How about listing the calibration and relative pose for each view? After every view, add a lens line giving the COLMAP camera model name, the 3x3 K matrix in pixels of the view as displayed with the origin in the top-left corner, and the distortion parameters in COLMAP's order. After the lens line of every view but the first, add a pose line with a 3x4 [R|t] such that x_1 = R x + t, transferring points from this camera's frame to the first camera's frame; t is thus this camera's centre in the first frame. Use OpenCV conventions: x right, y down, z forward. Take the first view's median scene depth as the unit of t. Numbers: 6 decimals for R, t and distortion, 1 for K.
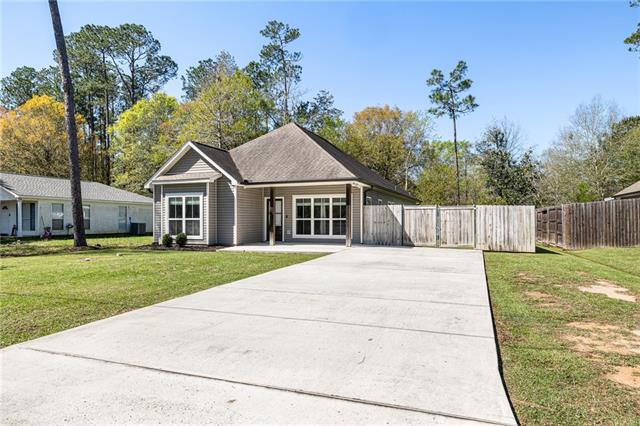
lens RADIAL K [[429.7, 0, 319.3], [0, 429.7, 214.0], [0, 0, 1]] dist [-0.041312, -0.002354]
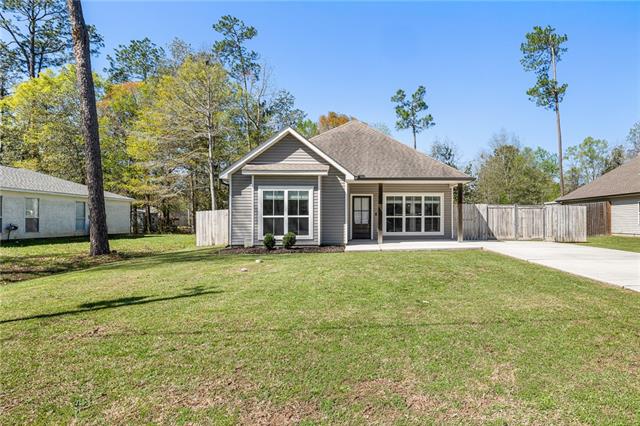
lens RADIAL K [[368.4, 0, 320.3], [0, 368.4, 213.0], [0, 0, 1]] dist [-0.023203, 0.005888]
pose [[0.889692, 0.004476, 0.456539, -0.595605], [-0.004138, 0.999990, -0.001740, 0.005822], [-0.456542, -0.000341, 0.889702, 0.311110]]
